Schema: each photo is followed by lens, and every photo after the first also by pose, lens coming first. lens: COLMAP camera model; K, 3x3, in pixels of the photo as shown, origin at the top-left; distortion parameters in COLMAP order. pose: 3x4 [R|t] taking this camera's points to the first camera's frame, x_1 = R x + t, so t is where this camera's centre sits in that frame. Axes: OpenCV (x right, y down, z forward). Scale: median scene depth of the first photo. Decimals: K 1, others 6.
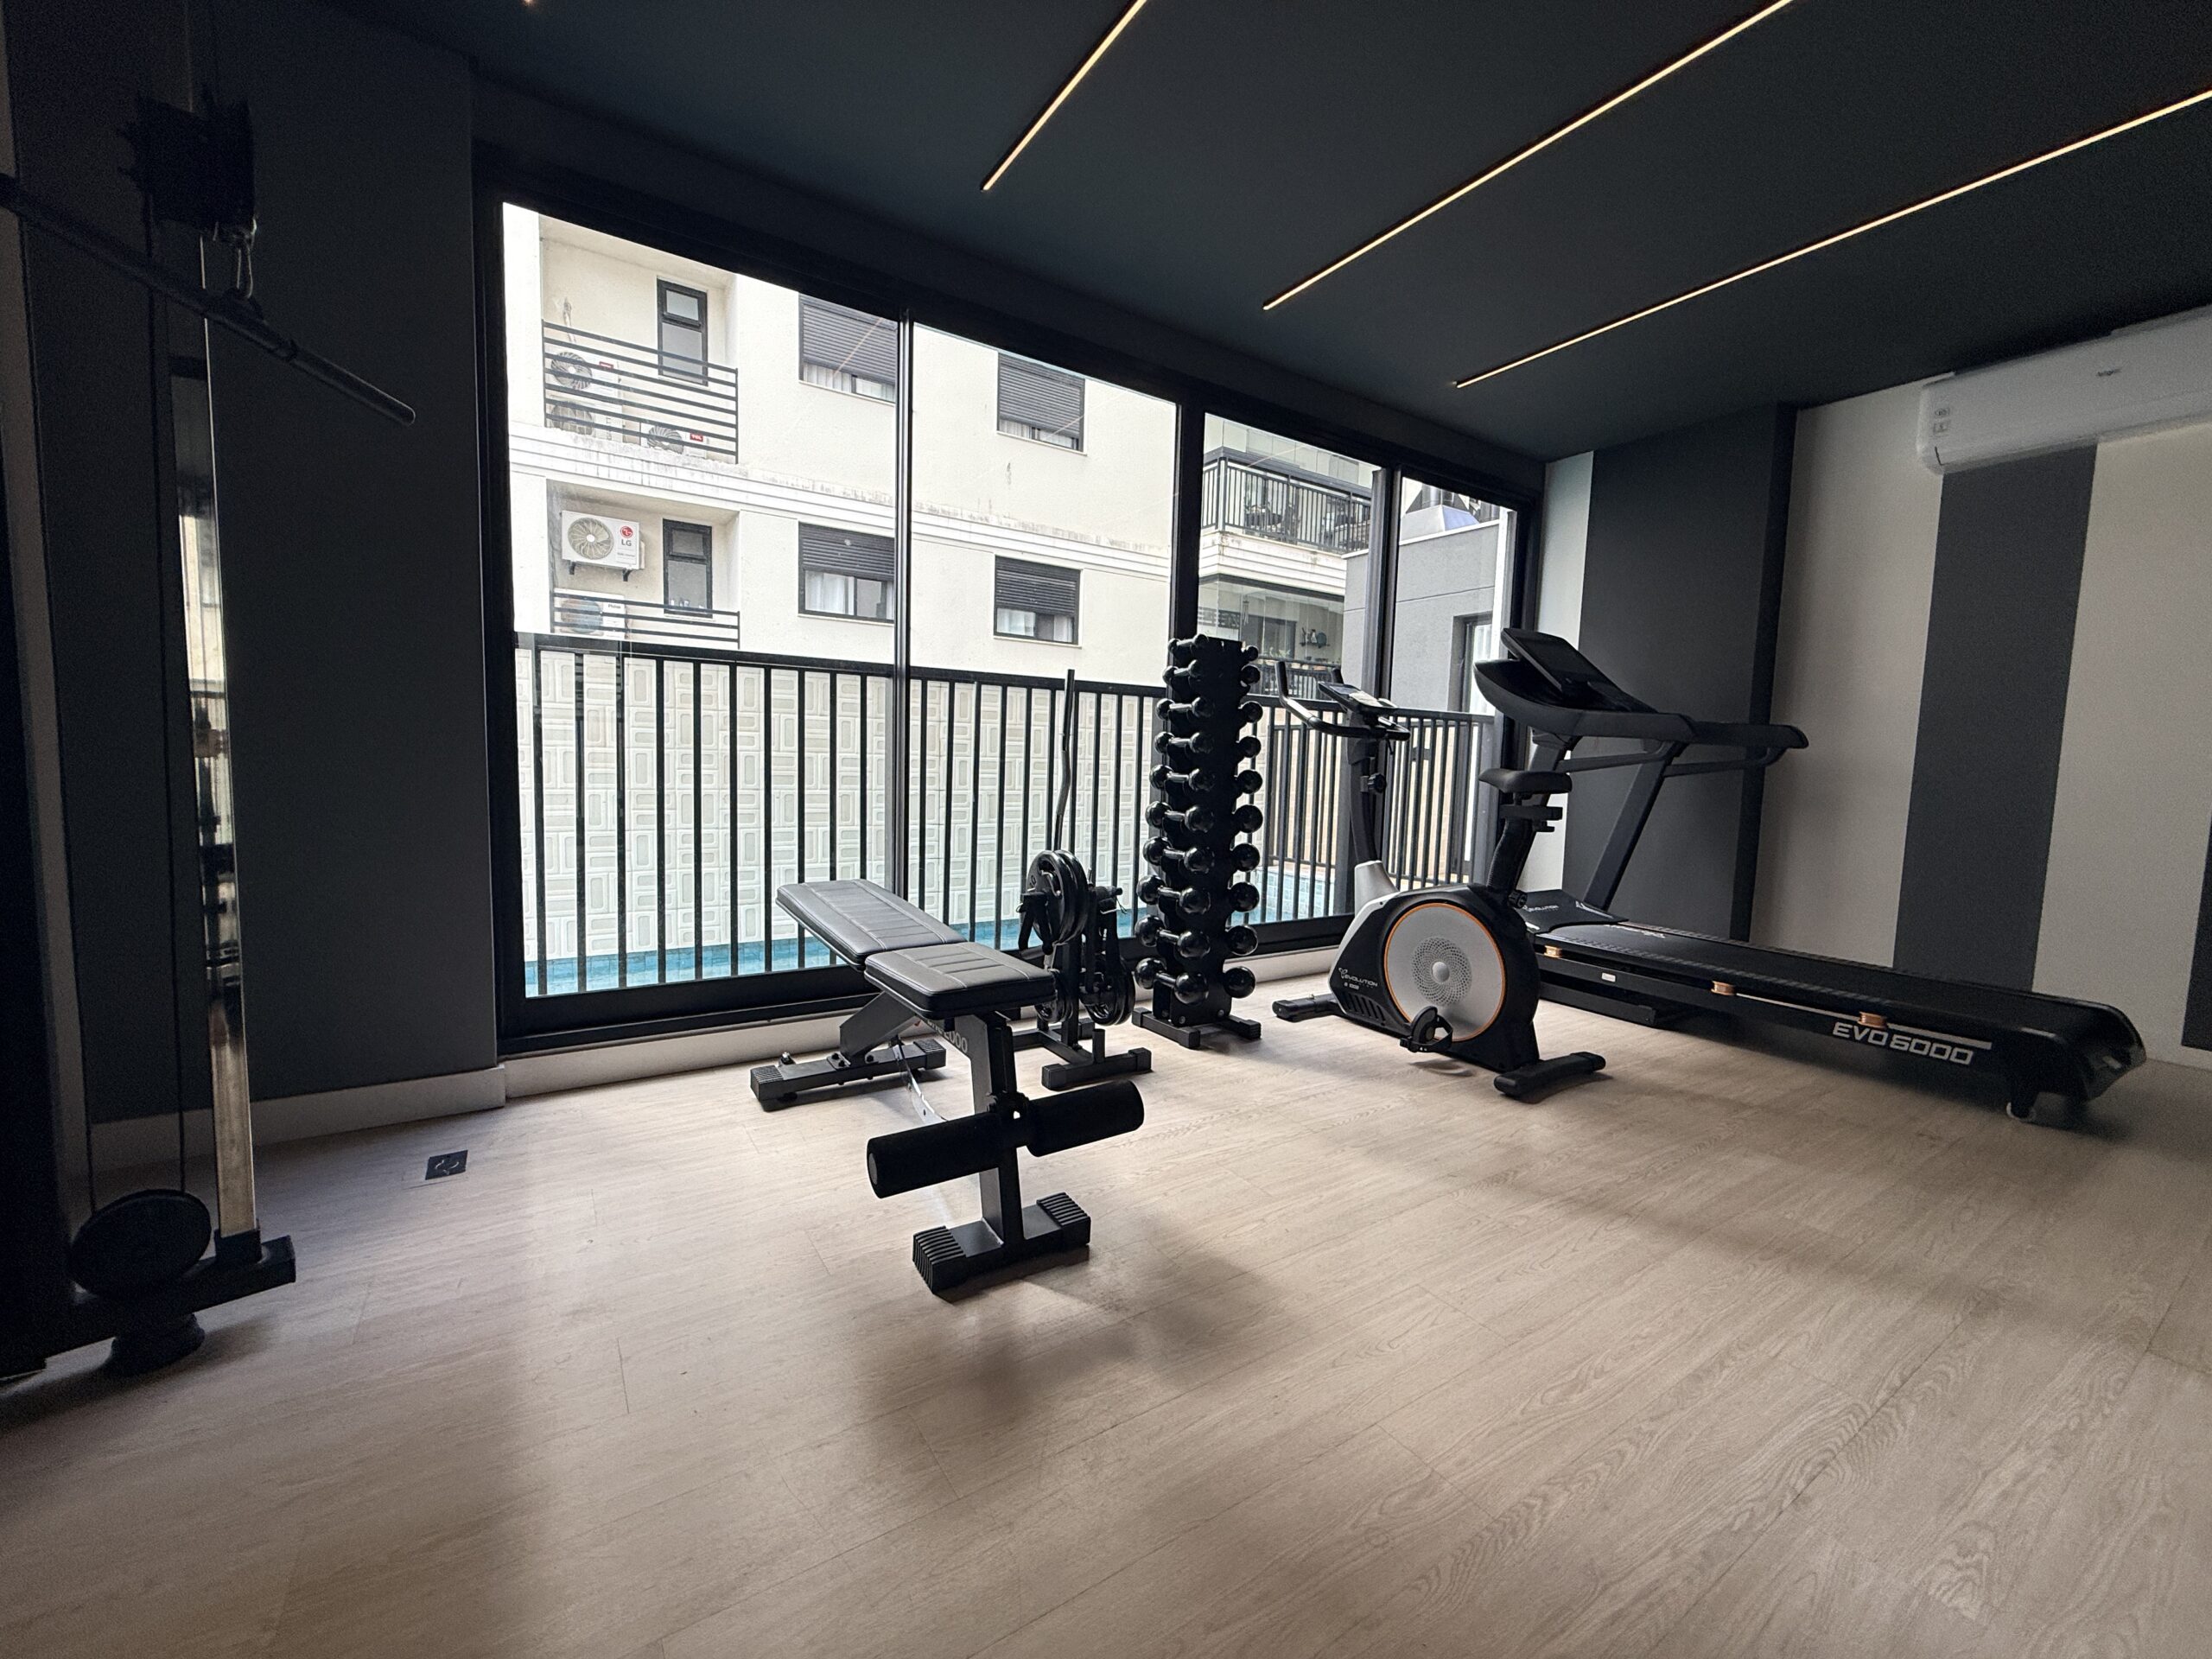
lens RADIAL K [[876.7, 0, 1105.2], [0, 876.7, 827.2], [0, 0, 1]] dist [0.000361, -0.000292]
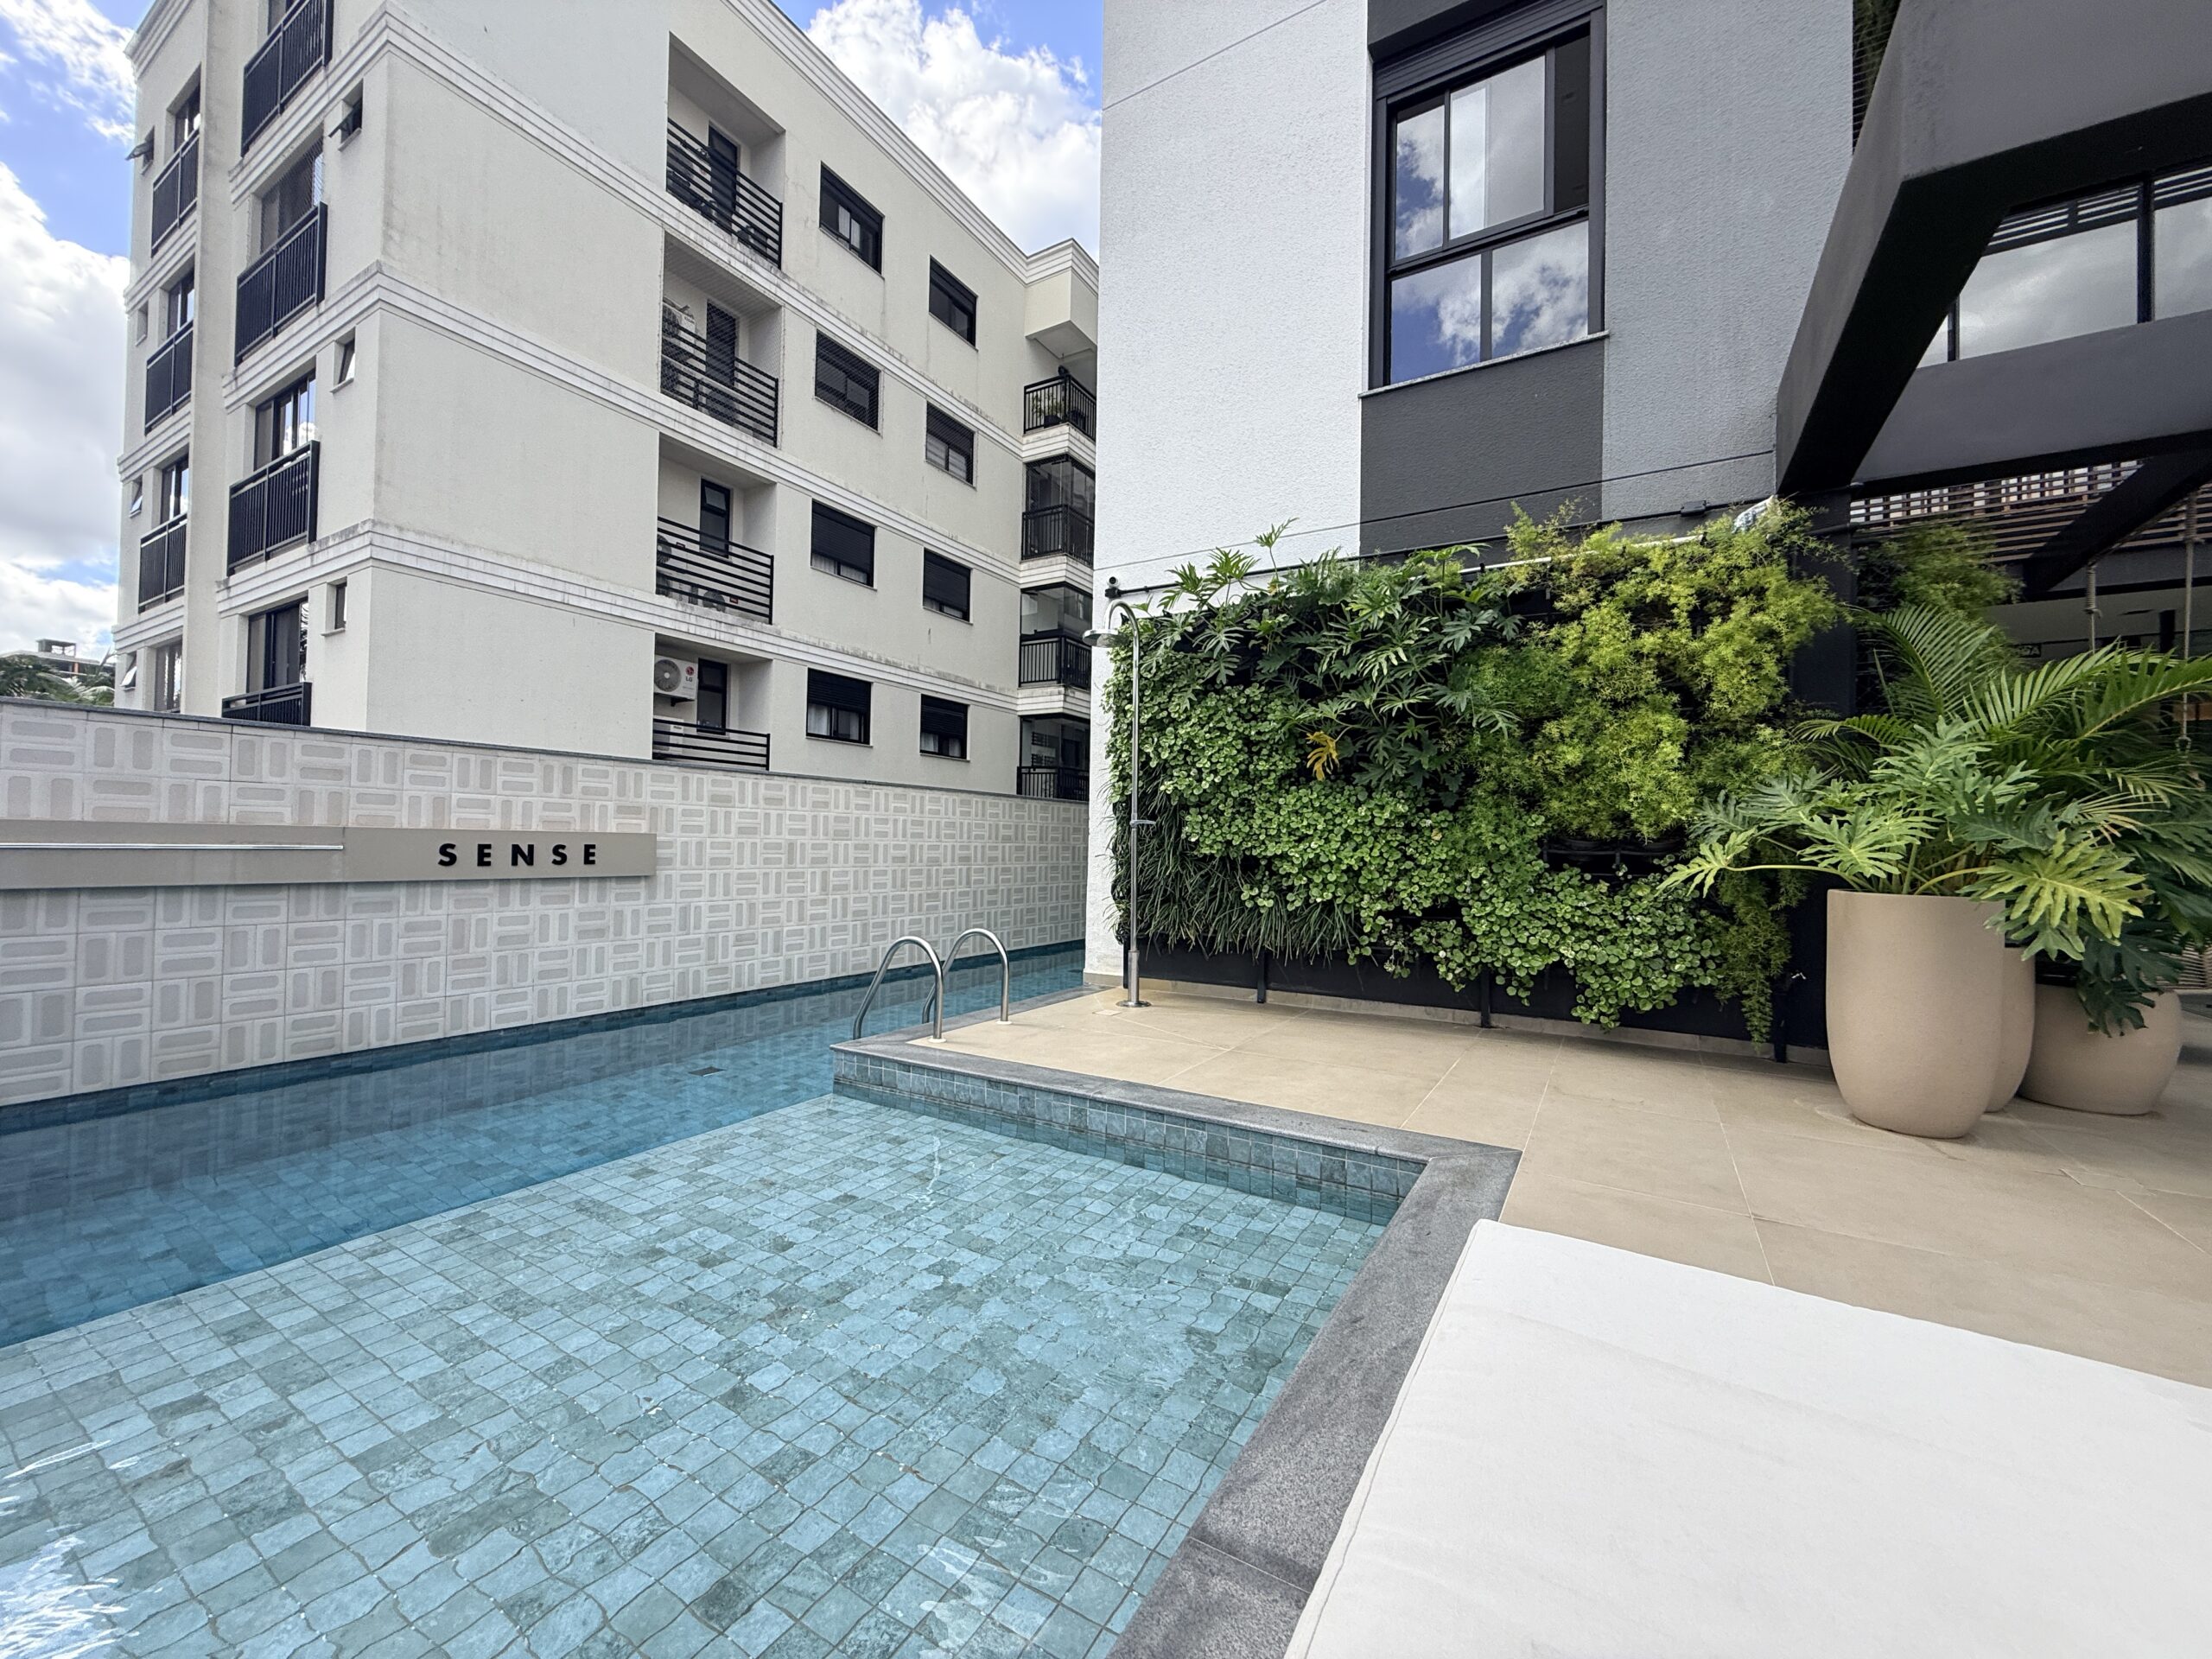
lens RADIAL K [[876.7, 0, 1105.3], [0, 876.7, 831.8], [0, 0, 1]] dist [0.000361, -0.000292]
pose [[0.903643, -0.004041, 0.428268, -0.529147], [0.041632, 0.996049, -0.078444, 0.022094], [-0.426259, 0.088715, 0.900240, -0.377125]]
